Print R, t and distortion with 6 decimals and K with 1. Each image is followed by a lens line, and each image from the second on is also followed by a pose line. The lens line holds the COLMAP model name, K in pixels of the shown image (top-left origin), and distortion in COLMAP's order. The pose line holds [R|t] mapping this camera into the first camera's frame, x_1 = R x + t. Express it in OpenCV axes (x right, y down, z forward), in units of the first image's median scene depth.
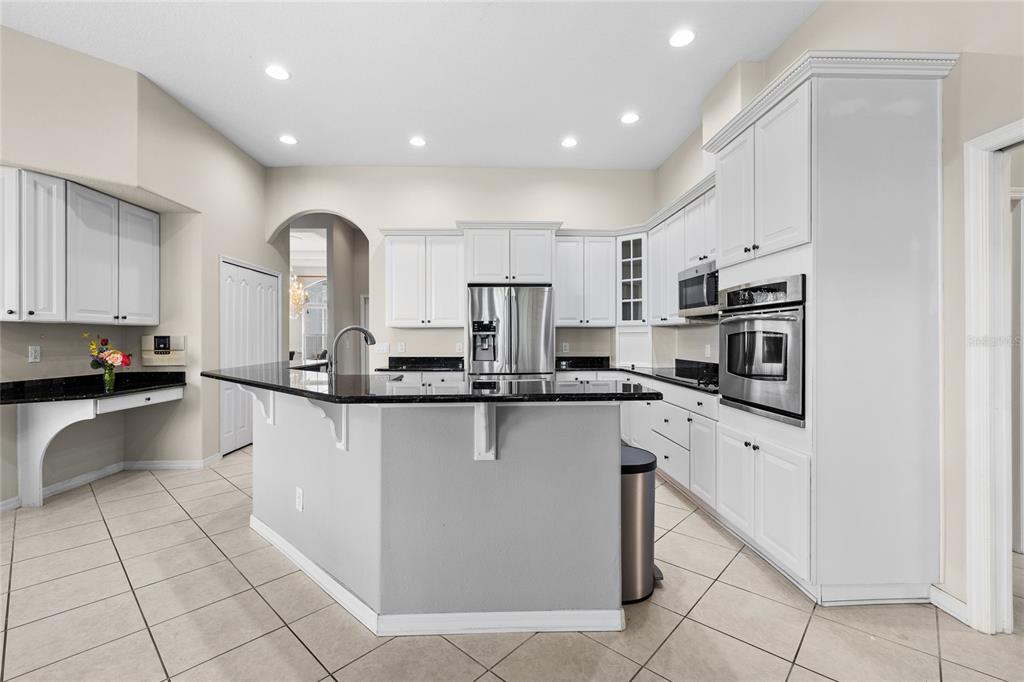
lens RADIAL K [[443.6, 0, 508.9], [0, 443.6, 337.7], [0, 0, 1]] dist [0.001041, 0.001067]
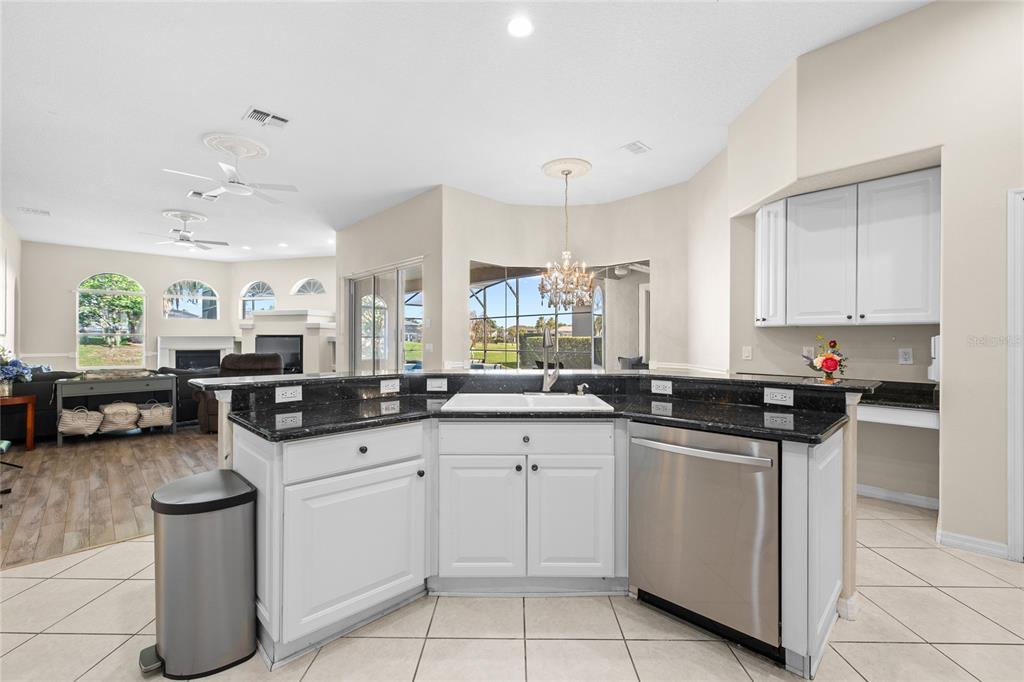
lens RADIAL K [[443.6, 0, 515.7], [0, 443.6, 338.0], [0, 0, 1]] dist [0.001041, 0.001067]
pose [[-0.736300, -0.003275, -0.676647, 0.215918], [-0.001753, 0.999994, -0.002932, 0.000691], [0.676653, -0.000973, -0.736302, 1.148364]]
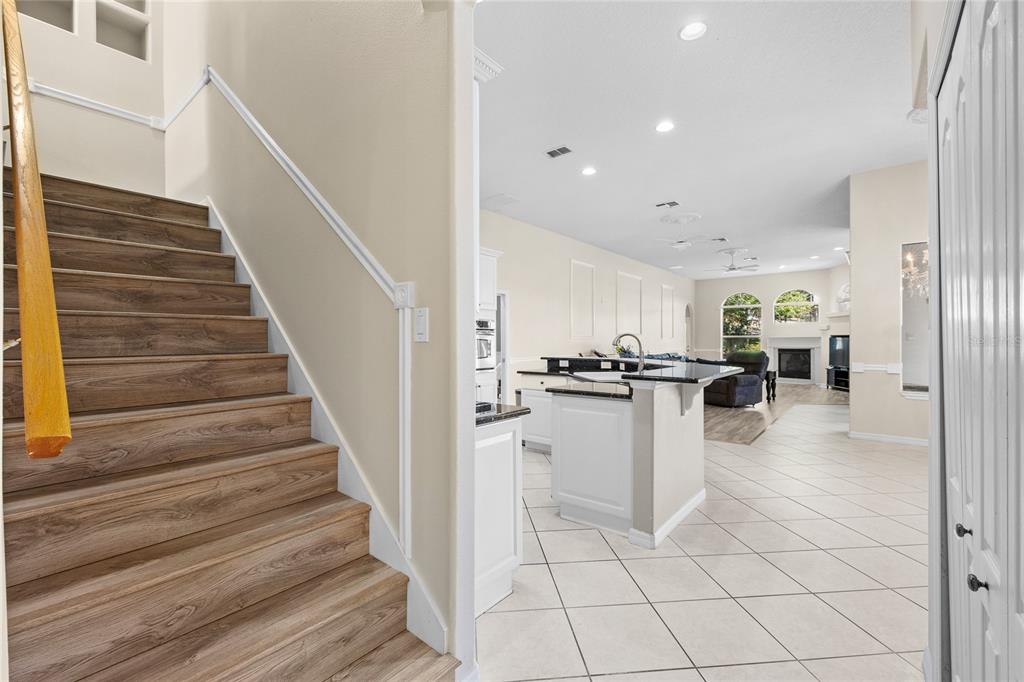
lens RADIAL K [[443.6, 0, 497.7], [0, 443.6, 342.5], [0, 0, 1]] dist [0.001041, 0.001067]
pose [[-0.748038, 0.005181, 0.663636, -0.711288], [0.007764, 0.999969, 0.000944, 0.004701], [-0.663611, 0.005859, -0.748055, 1.693085]]
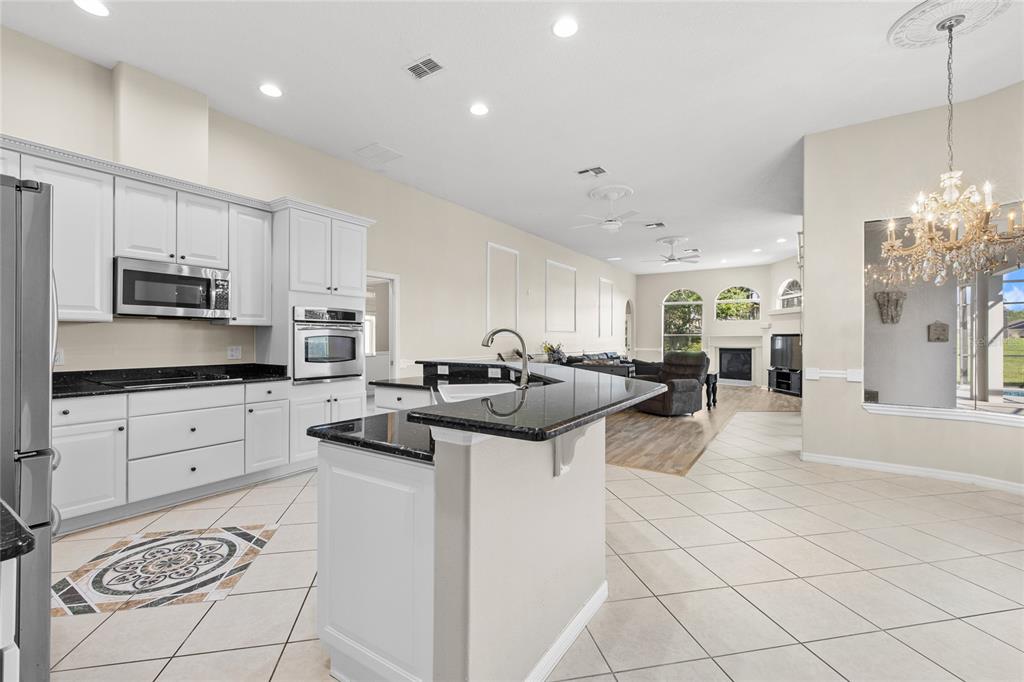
lens RADIAL K [[443.6, 0, 500.8], [0, 443.6, 339.8], [0, 0, 1]] dist [0.001041, 0.001067]
pose [[-0.814230, 0.001742, 0.580540, -0.641418], [0.002945, 0.999995, 0.001129, 0.003683], [-0.580535, 0.002629, -0.814231, 1.271787]]
